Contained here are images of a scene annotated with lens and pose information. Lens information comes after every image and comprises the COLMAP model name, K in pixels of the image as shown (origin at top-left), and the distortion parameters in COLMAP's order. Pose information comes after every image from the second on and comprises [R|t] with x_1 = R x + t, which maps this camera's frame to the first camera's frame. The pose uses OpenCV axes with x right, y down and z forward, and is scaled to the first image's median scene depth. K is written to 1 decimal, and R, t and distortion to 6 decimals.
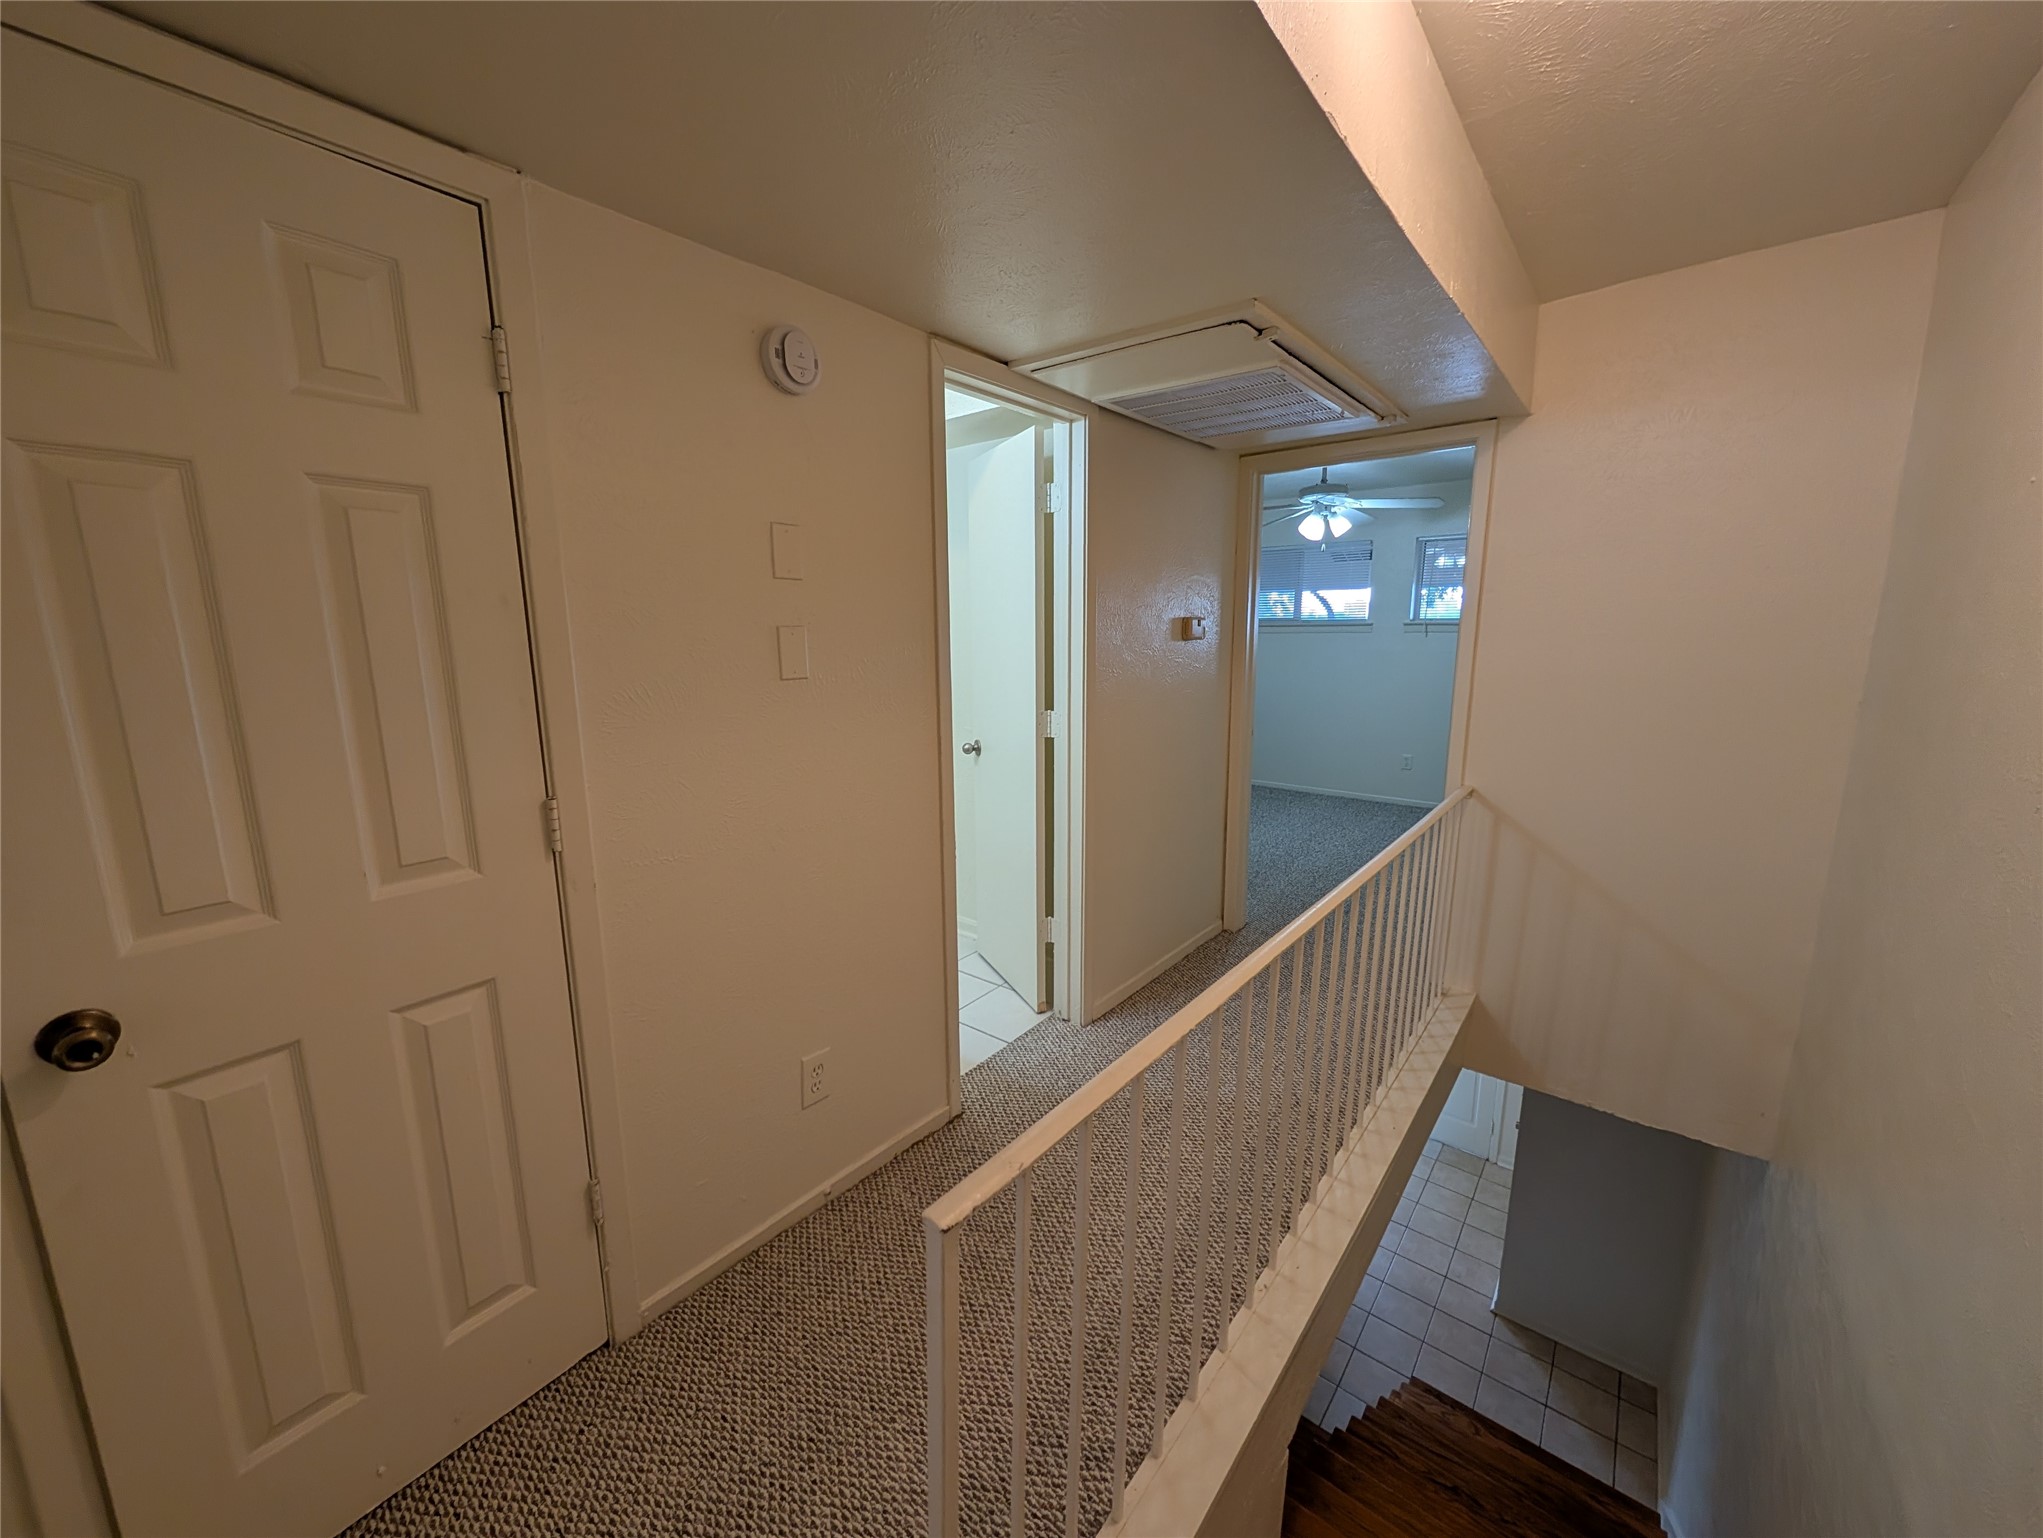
lens RADIAL K [[770.8, 0, 1021.5], [0, 770.8, 769.0], [0, 0, 1]] dist [-0.002226, 0.000279]
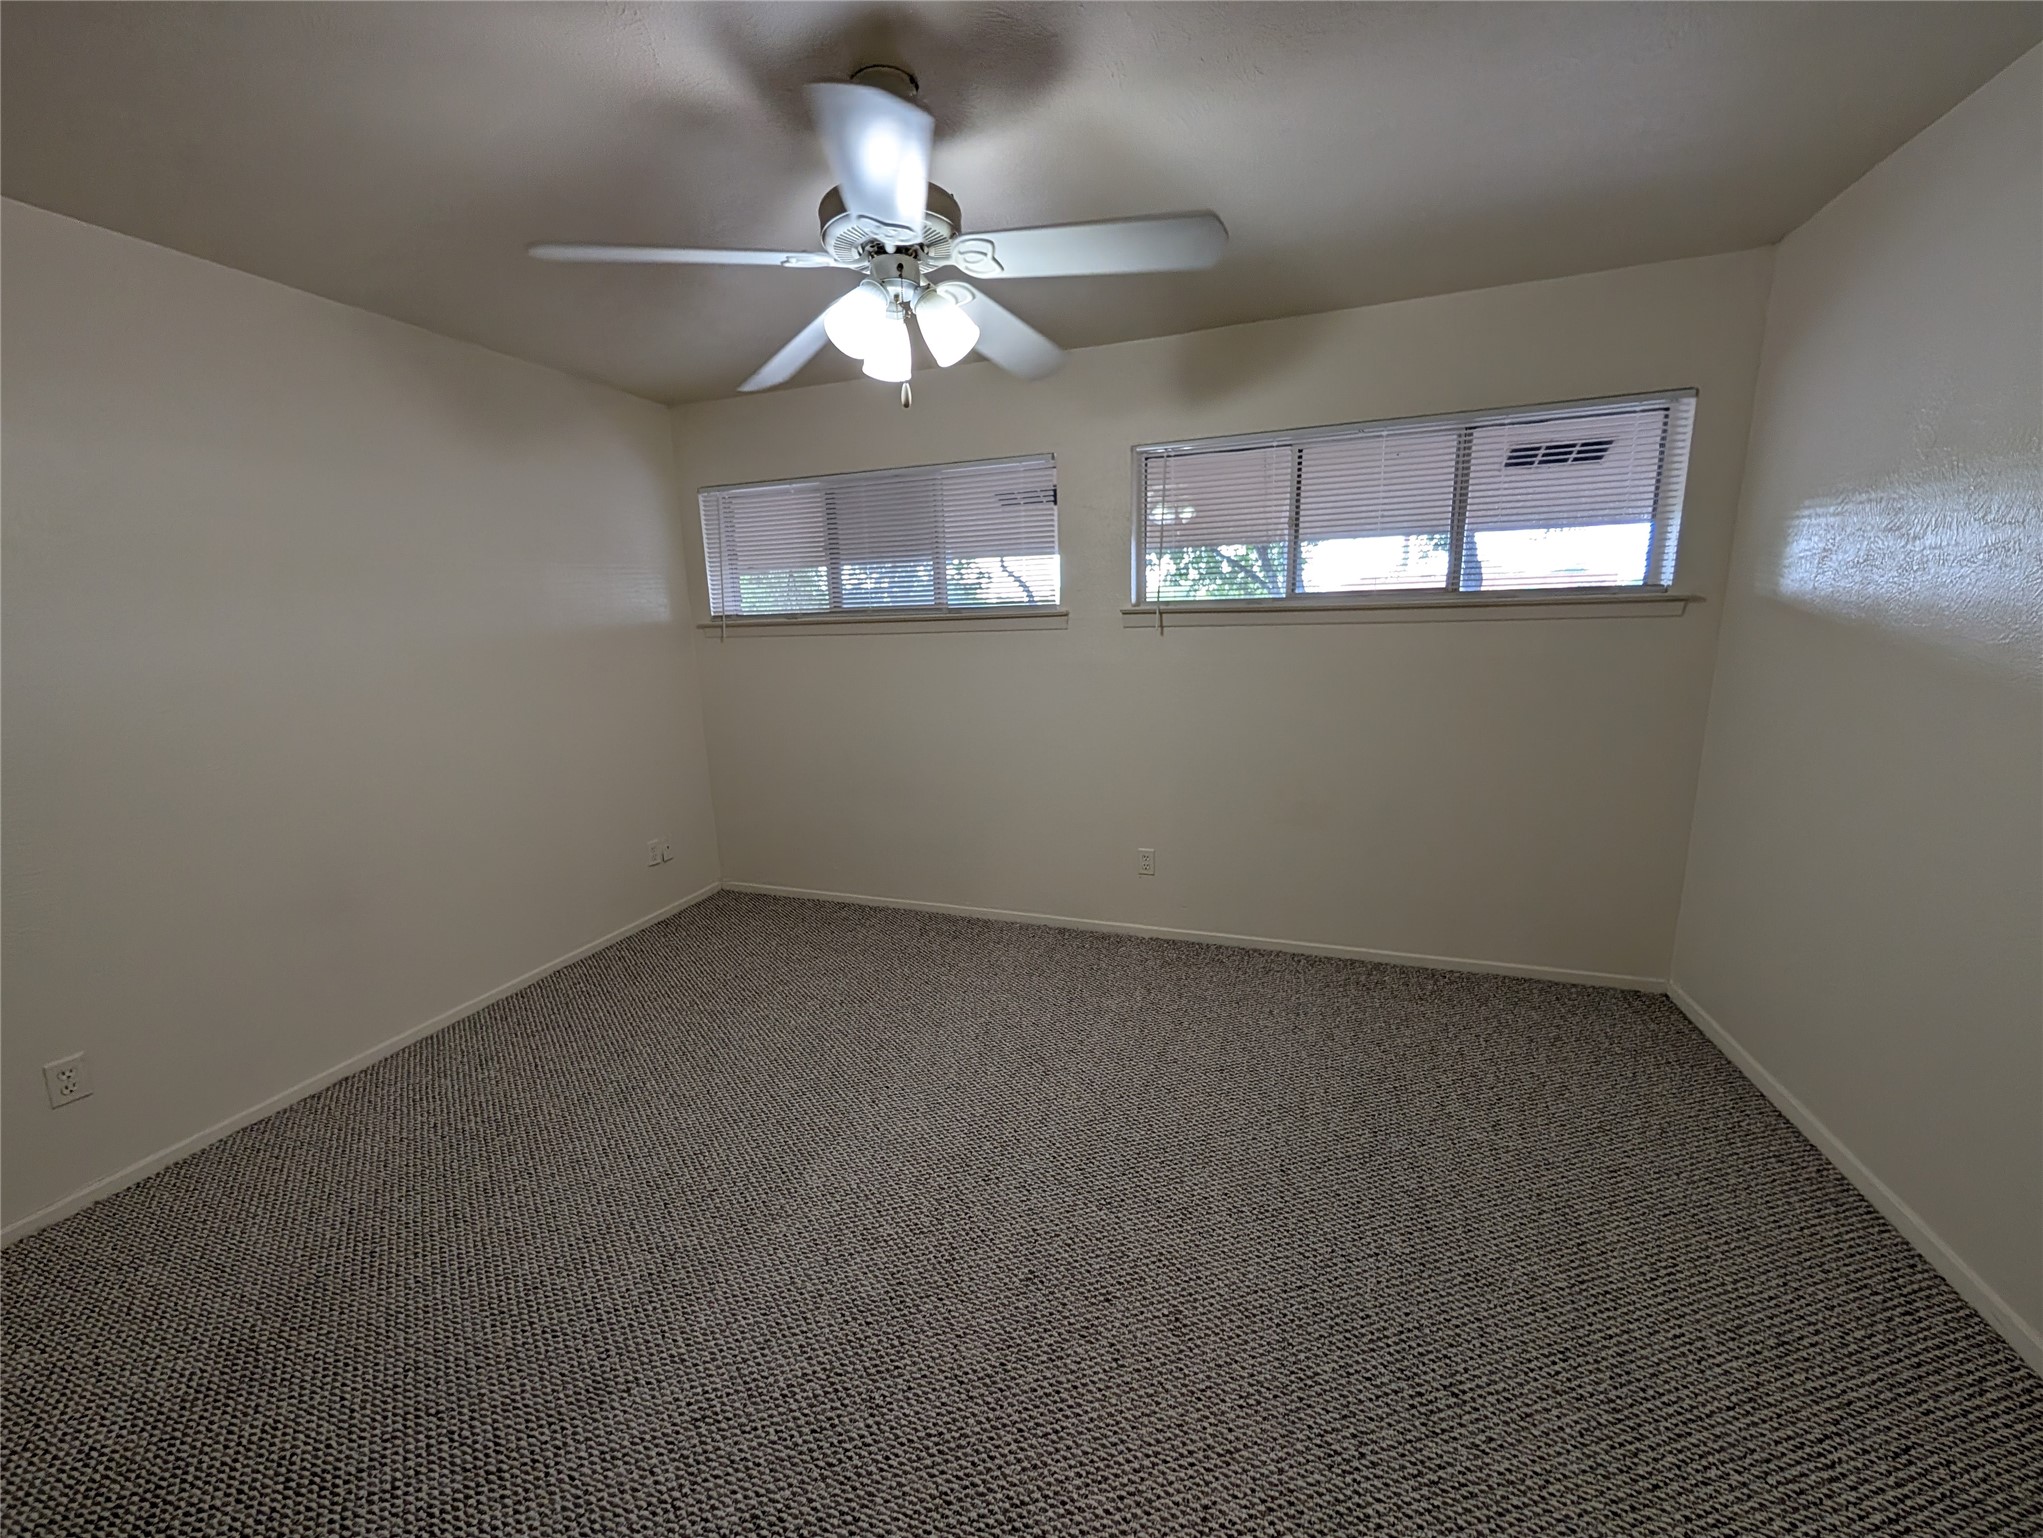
lens RADIAL K [[770.8, 0, 1021.5], [0, 770.8, 769.0], [0, 0, 1]] dist [-0.002226, 0.000279]
pose [[0.938772, -0.088216, 0.333053, 0.239934], [0.083483, 0.996101, 0.028526, -0.099485], [-0.334271, 0.001025, 0.942476, 0.512534]]
